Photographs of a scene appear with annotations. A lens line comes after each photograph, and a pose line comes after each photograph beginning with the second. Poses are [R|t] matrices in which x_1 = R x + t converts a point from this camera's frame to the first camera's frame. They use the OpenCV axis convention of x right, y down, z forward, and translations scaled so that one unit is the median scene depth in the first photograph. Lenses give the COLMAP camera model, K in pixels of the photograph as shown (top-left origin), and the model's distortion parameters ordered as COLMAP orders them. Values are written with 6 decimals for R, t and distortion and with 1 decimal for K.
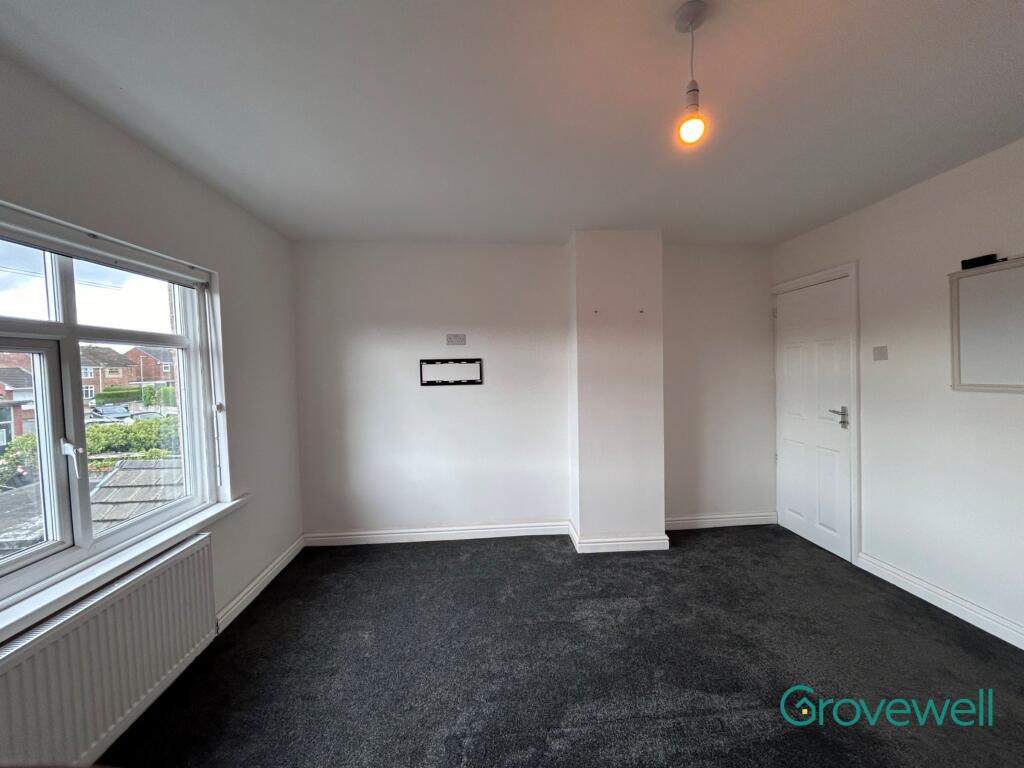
lens RADIAL K [[419.2, 0, 497.2], [0, 419.2, 383.4], [0, 0, 1]] dist [-0.000266, 0.000242]
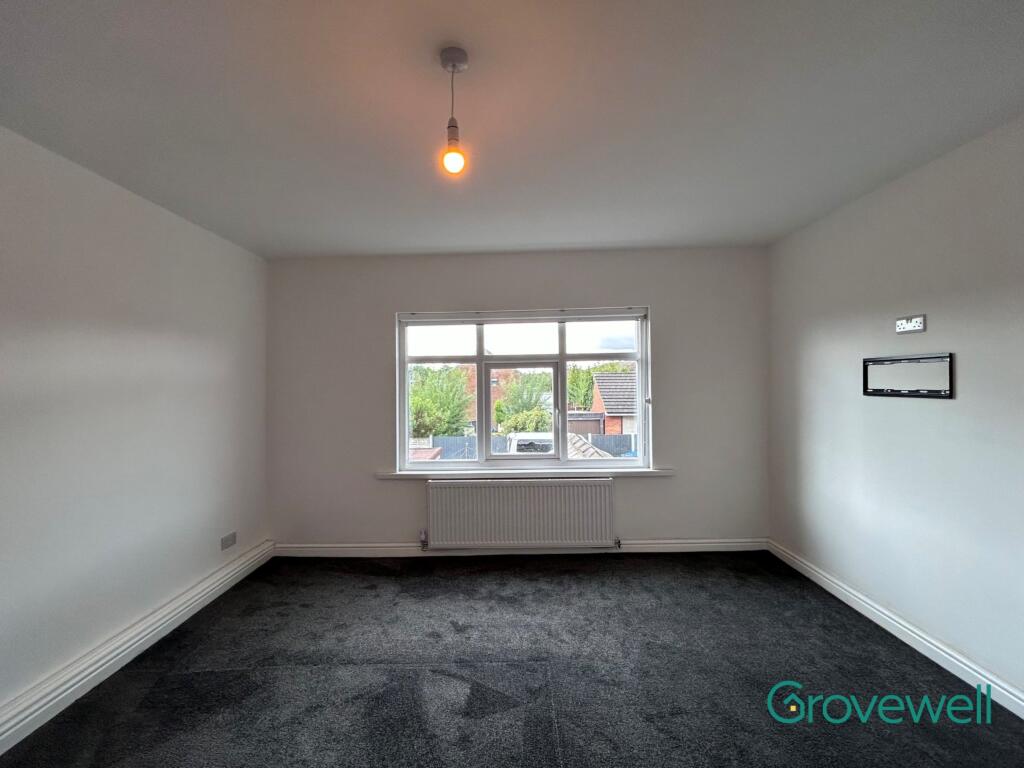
lens RADIAL K [[416.4, 0, 512.2], [0, 416.4, 382.8], [0, 0, 1]] dist [-0.001143, 0.000399]
pose [[-0.046643, 0.023375, -0.998638, 0.697450], [-0.017669, 0.999550, 0.024222, -0.028149], [0.998755, 0.018775, -0.046209, 0.545454]]
